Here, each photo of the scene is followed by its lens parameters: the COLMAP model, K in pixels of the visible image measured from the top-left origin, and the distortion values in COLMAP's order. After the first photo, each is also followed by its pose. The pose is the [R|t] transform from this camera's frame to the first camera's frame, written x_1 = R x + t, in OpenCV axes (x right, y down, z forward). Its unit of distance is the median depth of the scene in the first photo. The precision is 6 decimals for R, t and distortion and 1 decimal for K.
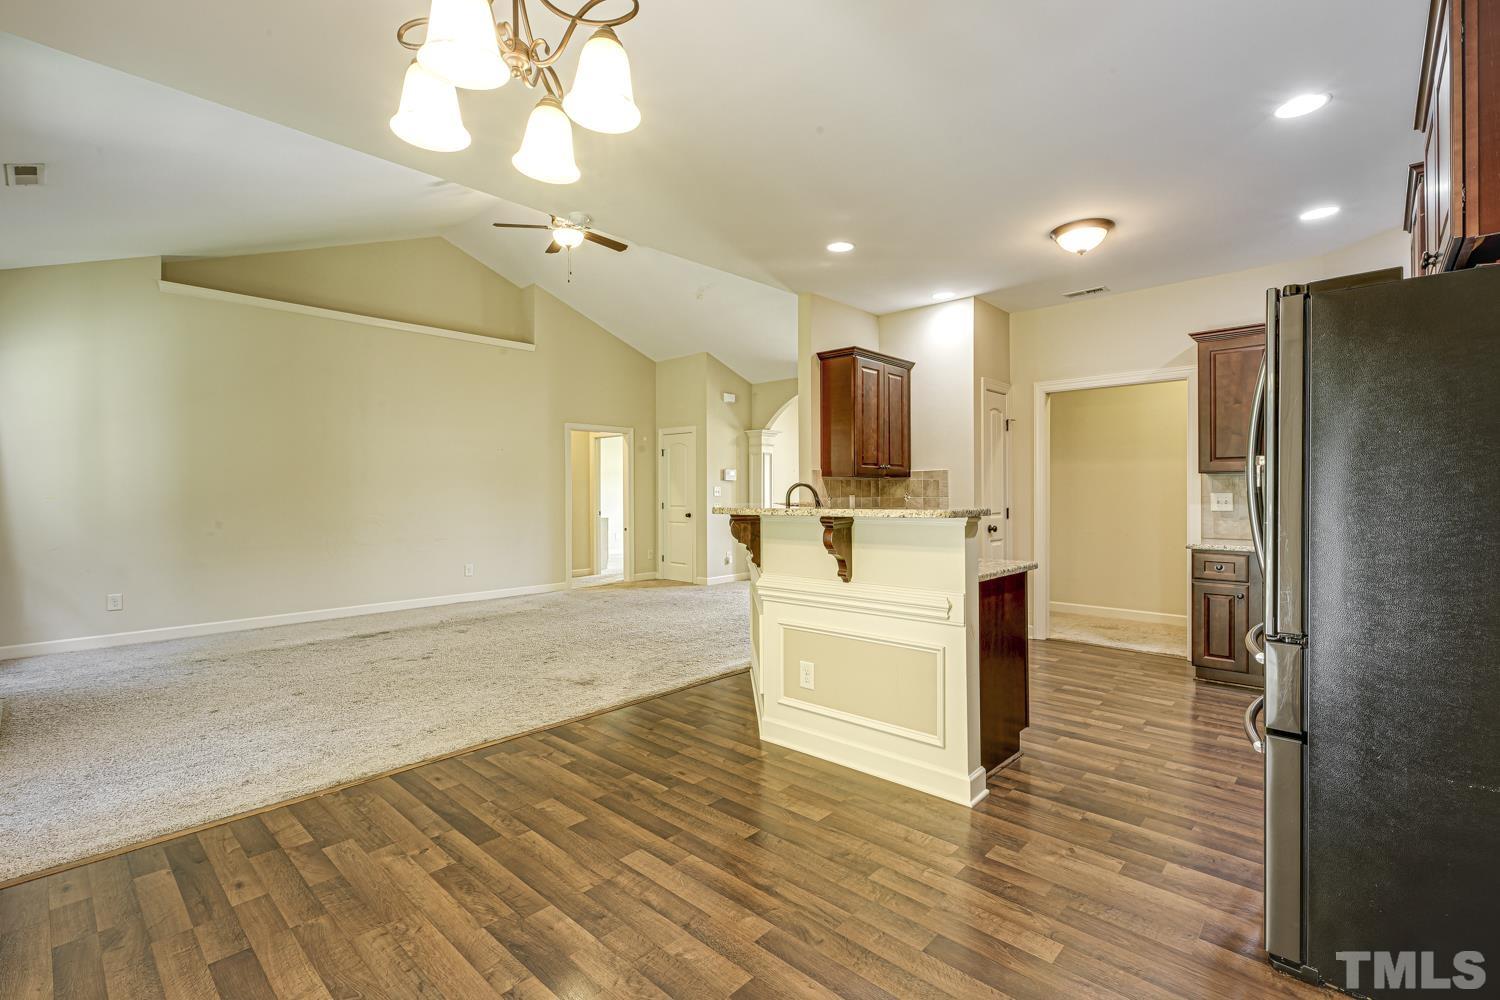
lens RADIAL K [[675.0, 0, 747.9], [0, 675.0, 490.7], [0, 0, 1]] dist [-0.001191, -0.000128]
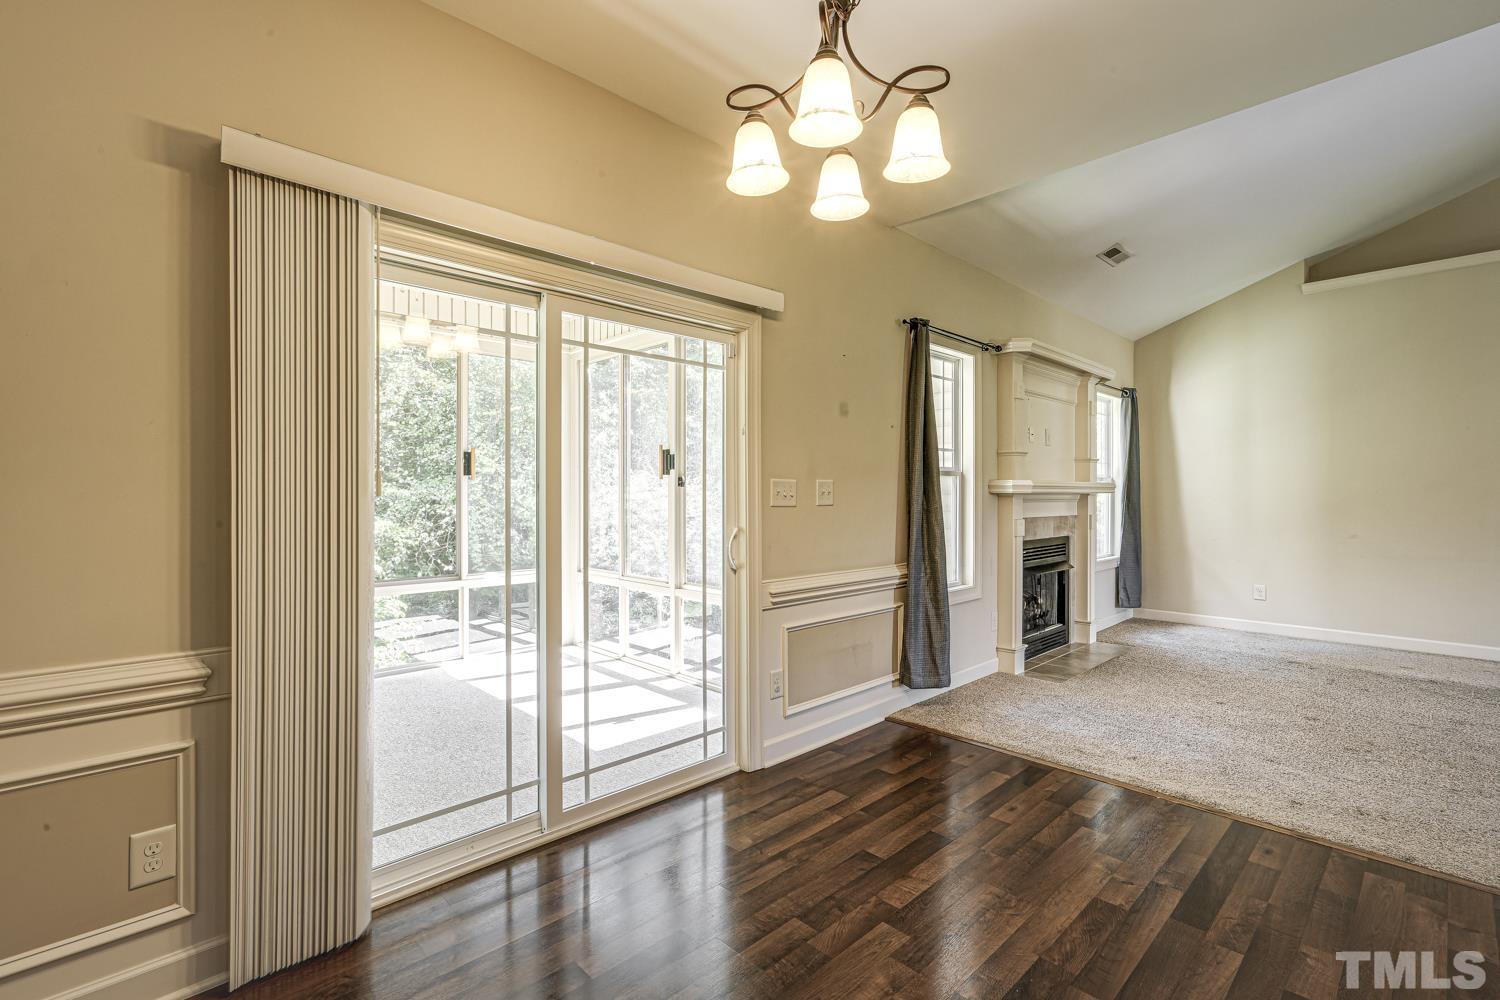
lens RADIAL K [[675.0, 0, 747.9], [0, 675.0, 490.7], [0, 0, 1]] dist [-0.001191, -0.000128]
pose [[-0.059525, 0.003811, -0.998220, 0.404595], [0.000811, 0.999993, 0.003770, -0.008361], [0.998227, -0.000585, -0.059527, 0.454091]]
